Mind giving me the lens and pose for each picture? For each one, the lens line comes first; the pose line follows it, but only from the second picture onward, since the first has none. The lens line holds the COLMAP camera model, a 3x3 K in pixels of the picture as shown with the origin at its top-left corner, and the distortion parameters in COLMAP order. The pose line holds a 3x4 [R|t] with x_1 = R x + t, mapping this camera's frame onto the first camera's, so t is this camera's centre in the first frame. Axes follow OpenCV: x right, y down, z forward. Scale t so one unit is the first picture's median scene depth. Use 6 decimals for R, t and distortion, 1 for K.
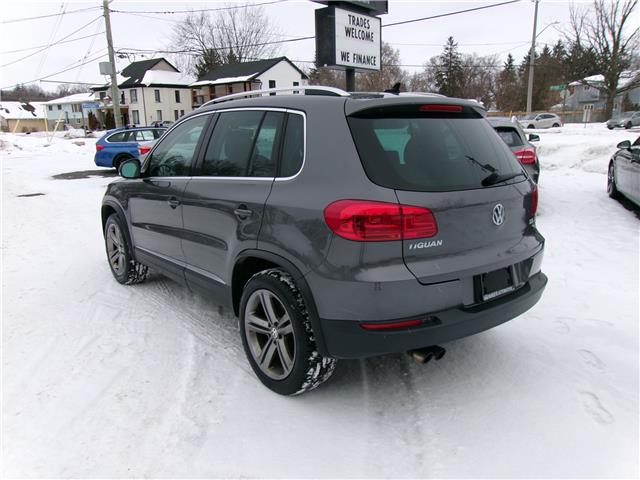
lens RADIAL K [[500.8, 0, 323.0], [0, 500.8, 241.0], [0, 0, 1]] dist [-0.041585, 0.070000]
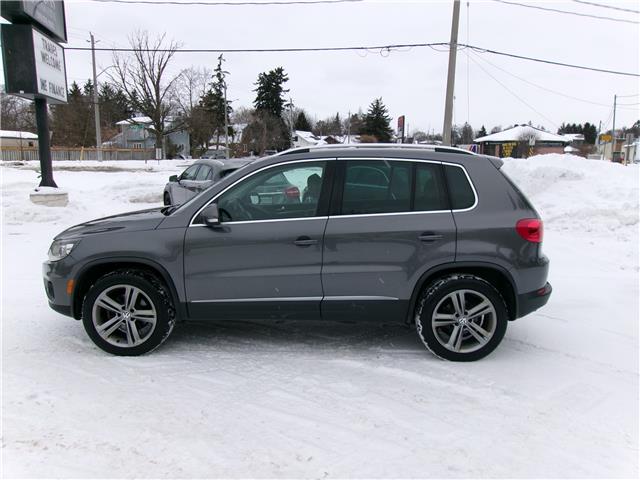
lens RADIAL K [[500.8, 0, 320.7], [0, 500.8, 238.1], [0, 0, 1]] dist [-0.041585, 0.070000]
pose [[0.643577, -0.094525, 0.759522, -0.101397], [0.150317, 0.988628, -0.004333, -0.007082], [-0.750476, 0.116958, 0.650467, 0.026732]]
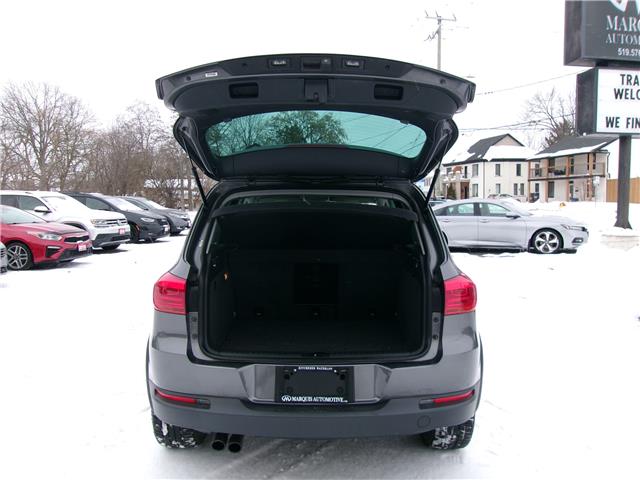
lens RADIAL K [[500.8, 0, 322.4], [0, 500.8, 241.1], [0, 0, 1]] dist [-0.041585, 0.070000]
pose [[0.778747, 0.059866, -0.624475, 0.061205], [-0.147454, 0.985016, -0.089452, -0.006164], [0.609763, 0.161741, 0.775905, 0.021007]]
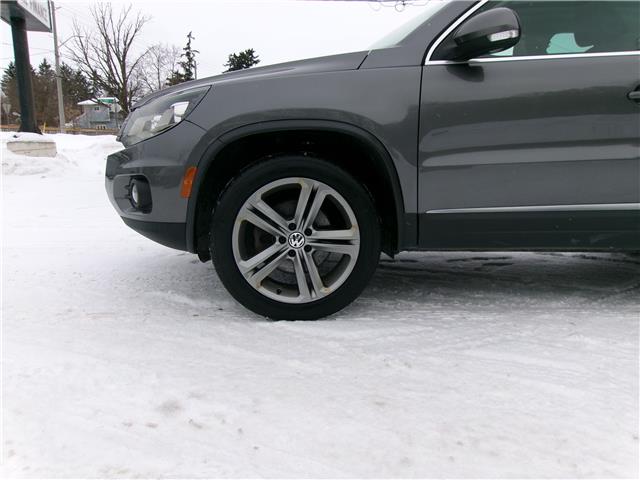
lens RADIAL K [[500.8, 0, 320.8], [0, 500.8, 240.8], [0, 0, 1]] dist [-0.041585, 0.070000]
pose [[0.588600, -0.117851, 0.799788, -0.091386], [0.155200, 0.987388, 0.031276, 0.000876], [-0.793387, 0.105718, 0.599467, 0.091467]]
